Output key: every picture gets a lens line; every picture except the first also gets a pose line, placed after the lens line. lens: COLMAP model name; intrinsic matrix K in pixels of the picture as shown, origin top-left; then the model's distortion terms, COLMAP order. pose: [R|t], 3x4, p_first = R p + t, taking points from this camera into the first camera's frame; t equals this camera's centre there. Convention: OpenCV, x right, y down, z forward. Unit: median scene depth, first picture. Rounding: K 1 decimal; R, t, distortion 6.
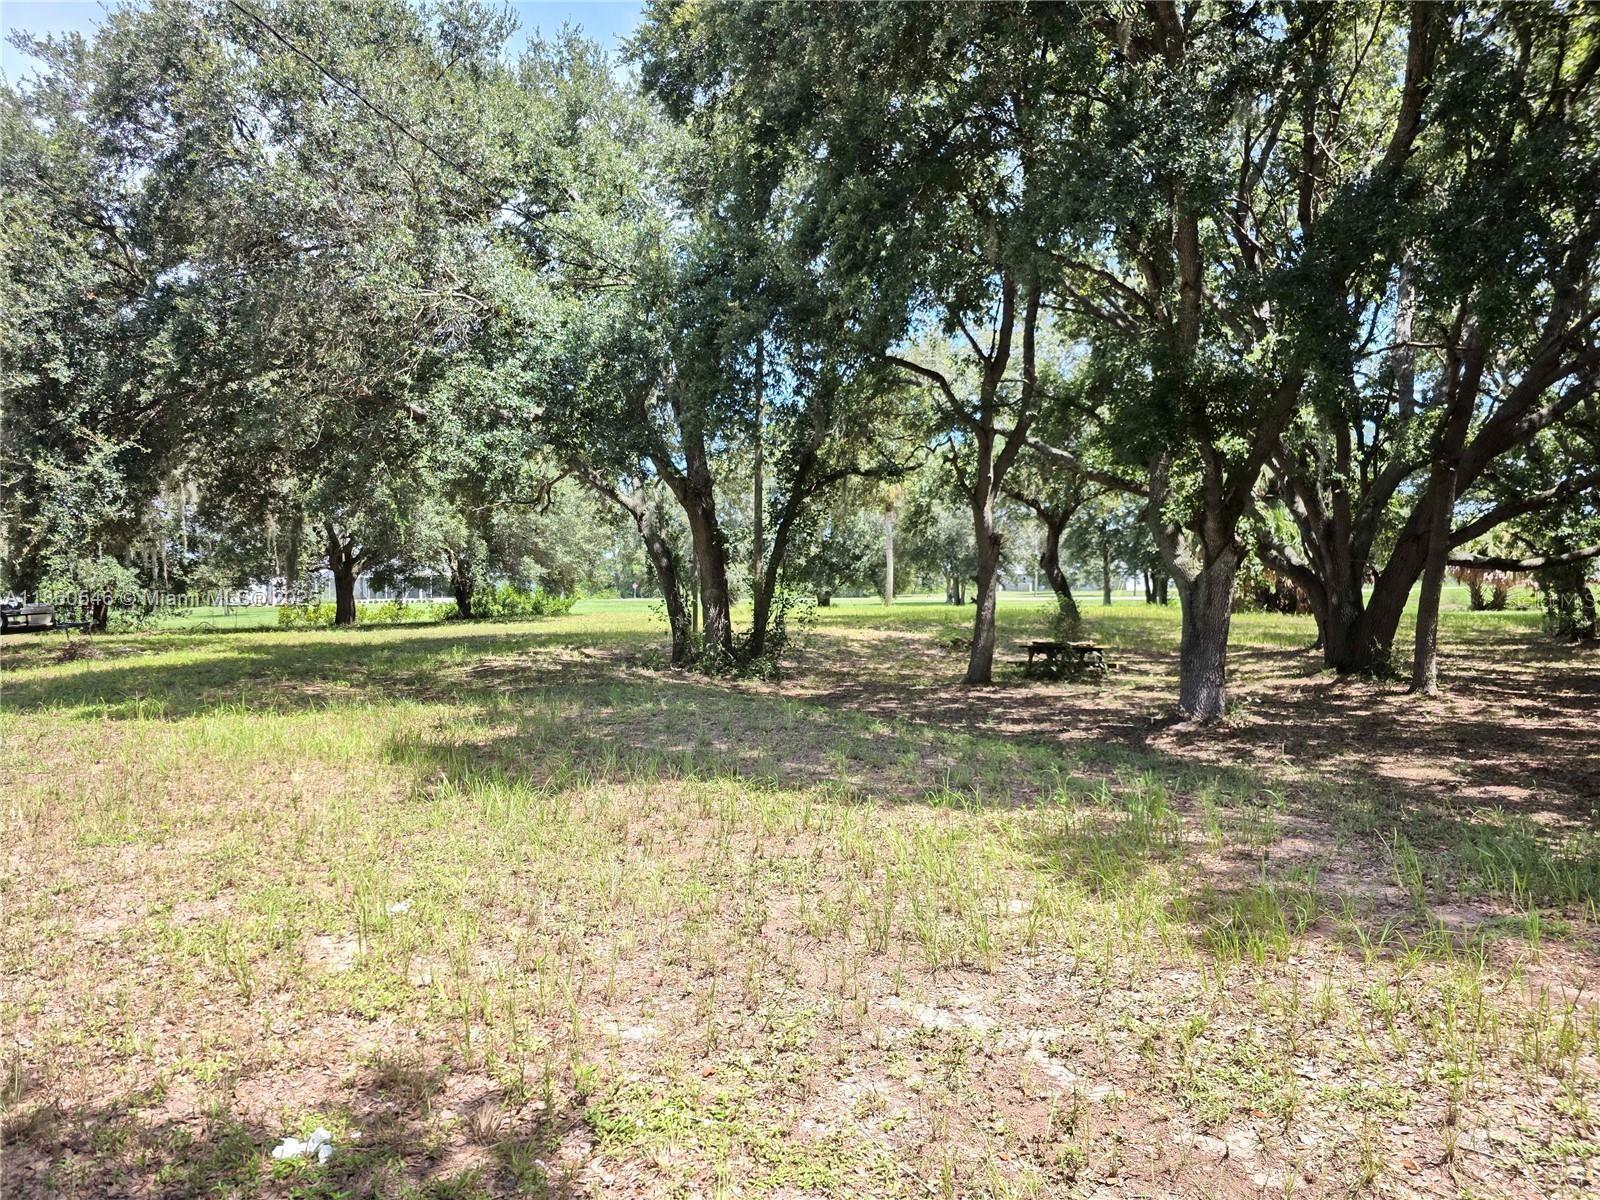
lens RADIAL K [[1068.9, 0, 790.4], [0, 1068.9, 604.6], [0, 0, 1]] dist [0.068944, -0.062260]
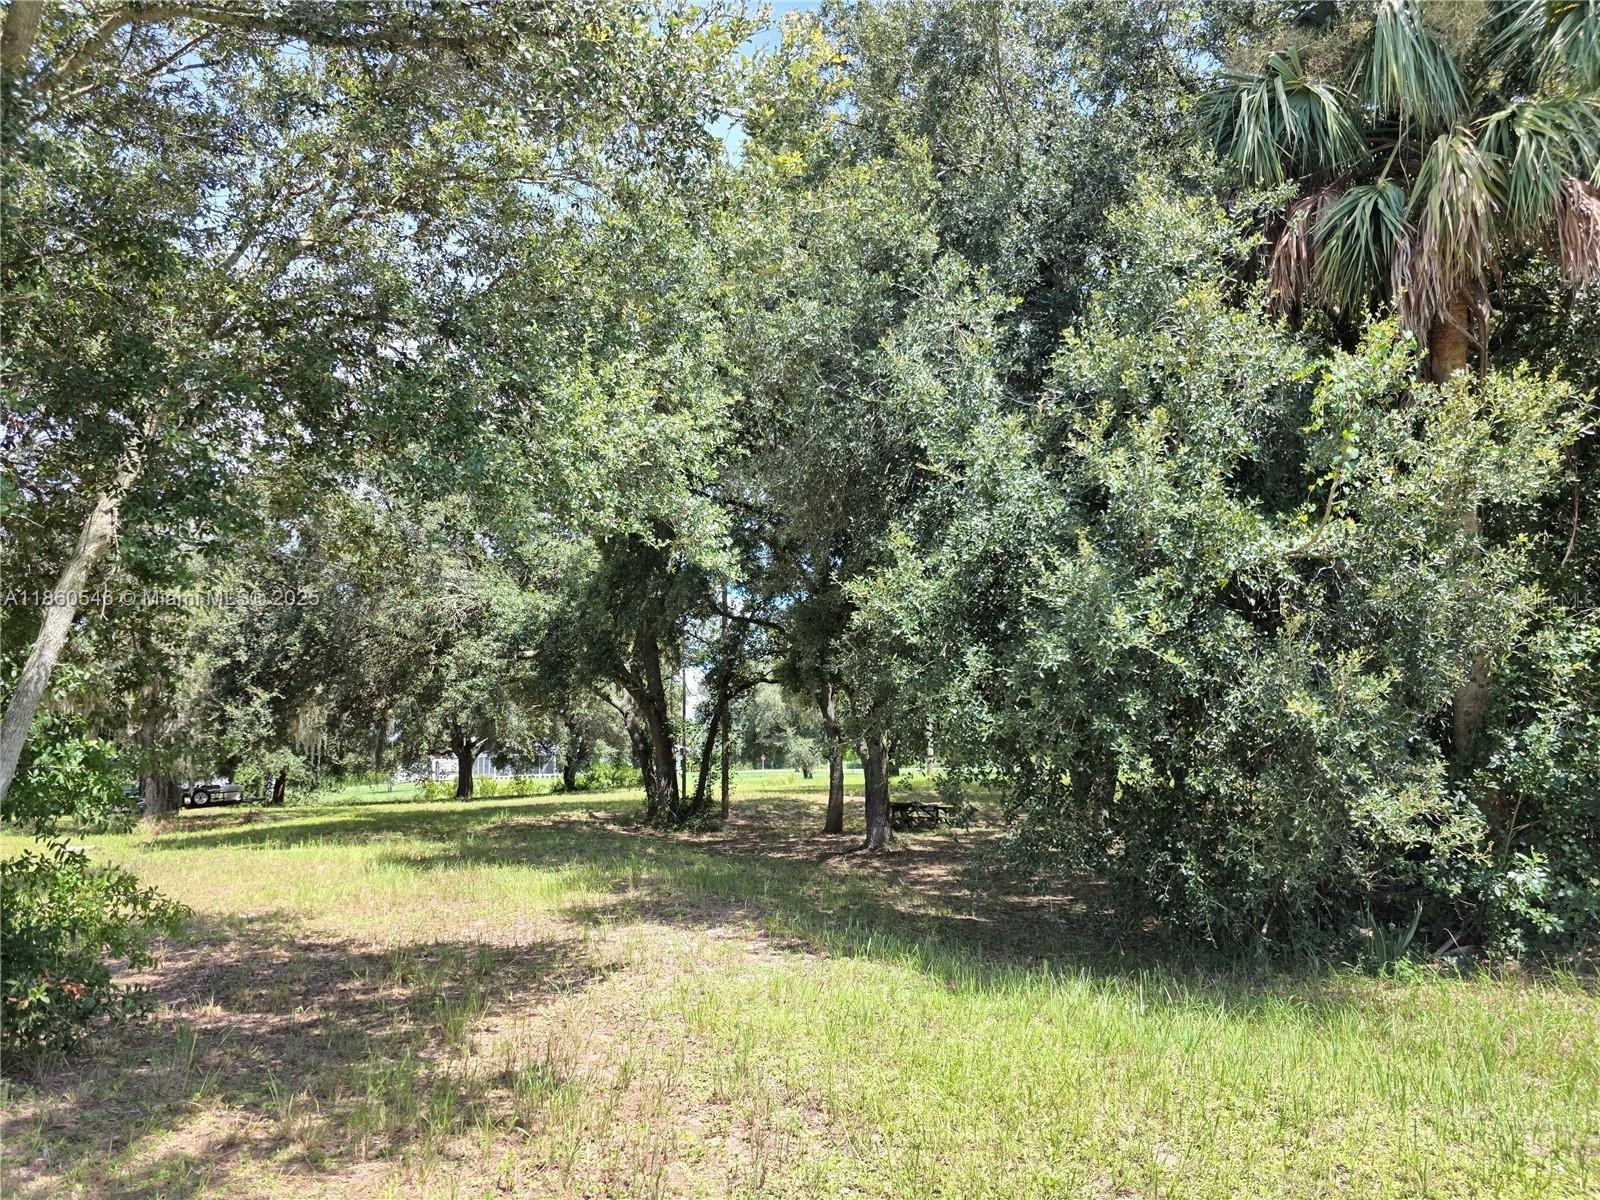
lens RADIAL K [[1068.9, 0, 796.8], [0, 1068.9, 610.1], [0, 0, 1]] dist [0.068944, -0.062260]
pose [[0.990218, -0.033563, -0.135433, 0.296476], [0.012617, 0.988200, -0.152647, -0.000669], [0.138959, 0.149445, 0.978957, -0.392301]]
